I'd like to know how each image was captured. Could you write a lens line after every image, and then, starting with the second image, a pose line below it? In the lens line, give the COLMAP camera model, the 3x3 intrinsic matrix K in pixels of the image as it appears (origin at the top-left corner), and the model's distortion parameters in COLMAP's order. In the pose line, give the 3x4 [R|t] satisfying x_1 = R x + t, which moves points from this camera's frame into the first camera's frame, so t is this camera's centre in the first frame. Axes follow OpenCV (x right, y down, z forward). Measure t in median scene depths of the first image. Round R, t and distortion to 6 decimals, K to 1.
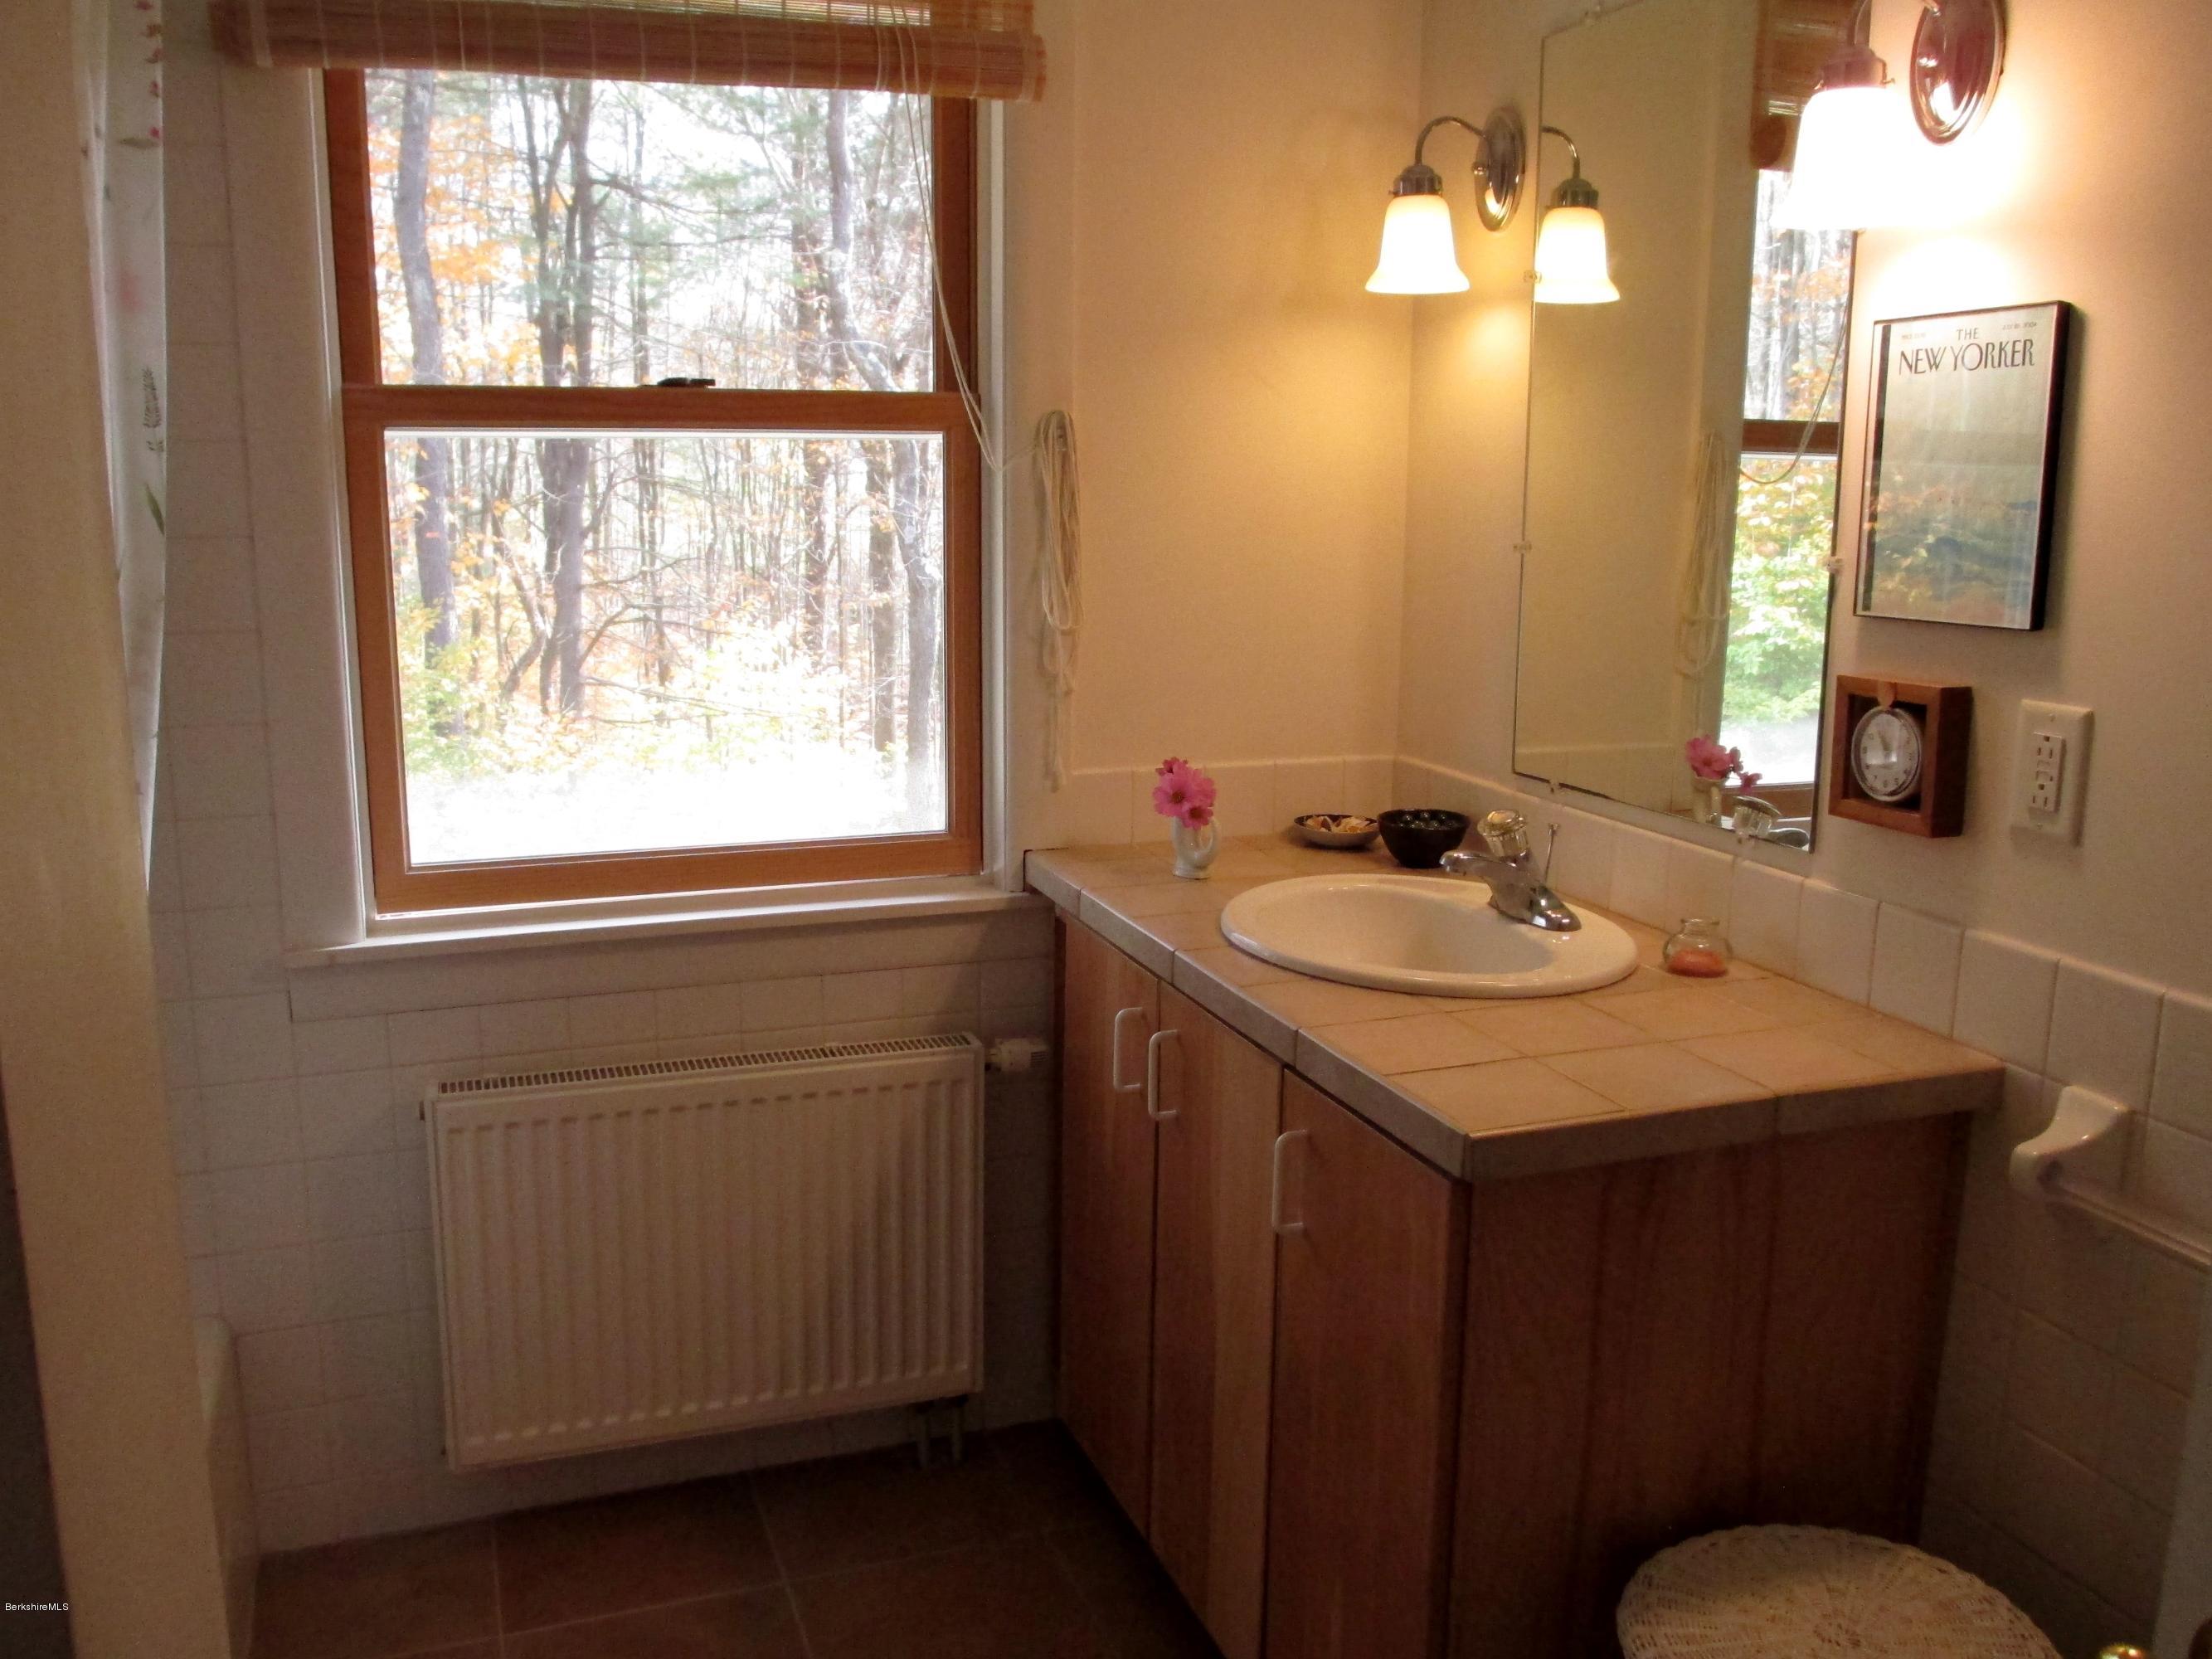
lens RADIAL K [[1827.9, 0, 1109.2], [0, 1827.9, 826.5], [0, 0, 1]] dist [-0.078680, 0.078291]
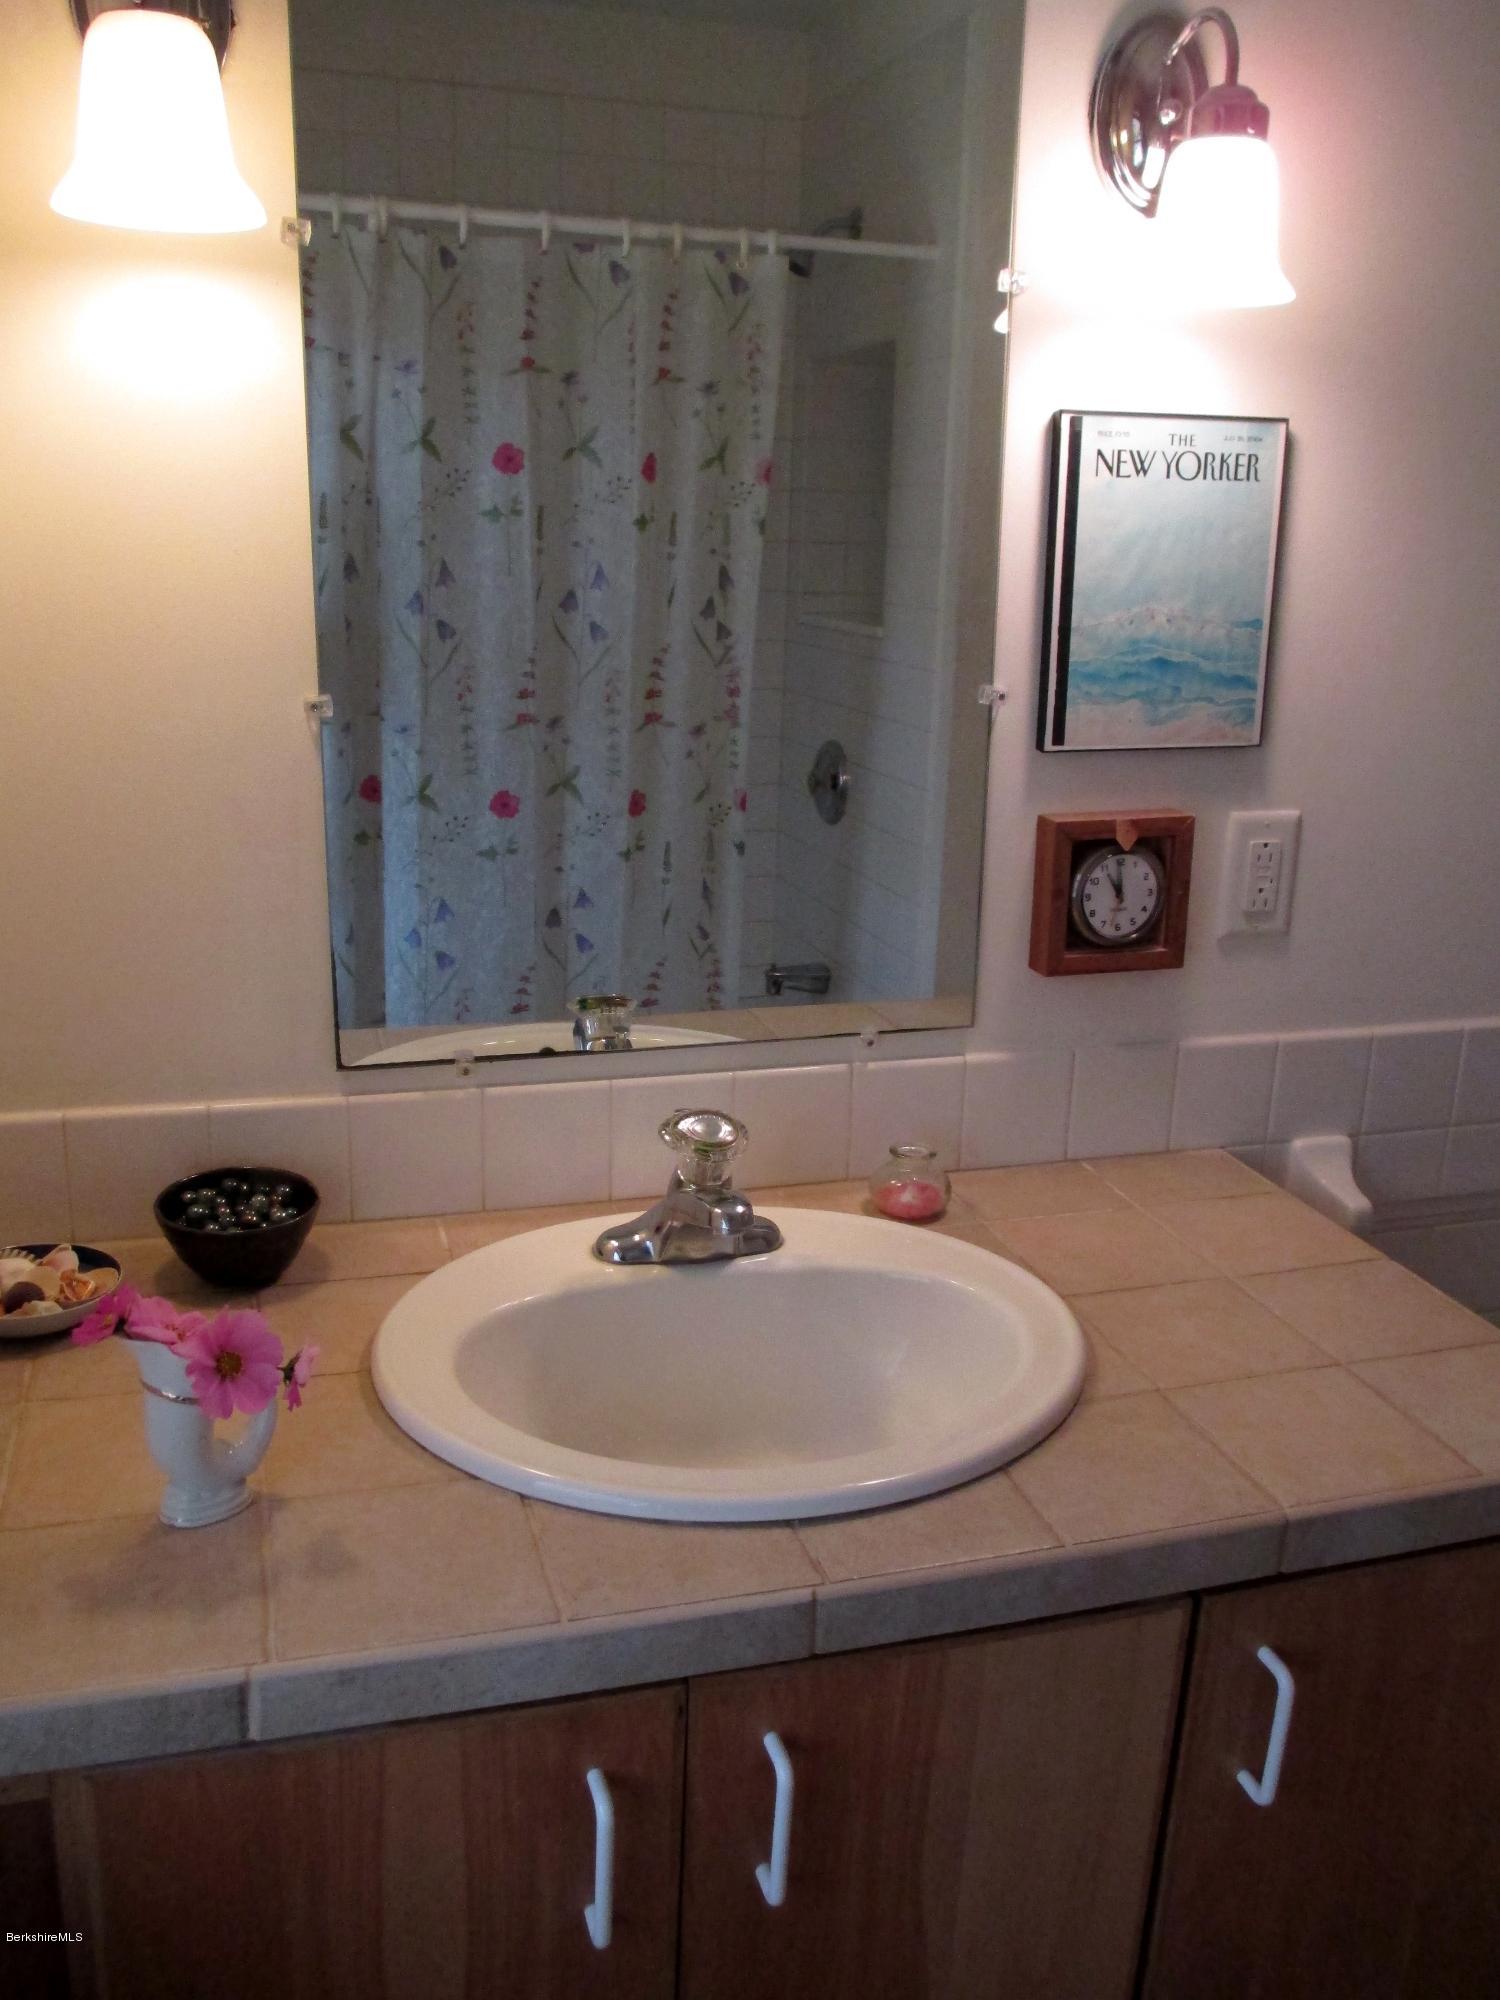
lens RADIAL K [[1652.6, 0, 785.1], [0, 1652.6, 1006.2], [0, 0, 1]] dist [-0.078680, 0.078291]
pose [[0.078285, -0.295094, 0.952256, -0.426180], [0.163608, 0.946039, 0.279717, -0.263888], [-0.983414, 0.133899, 0.122341, 1.125986]]
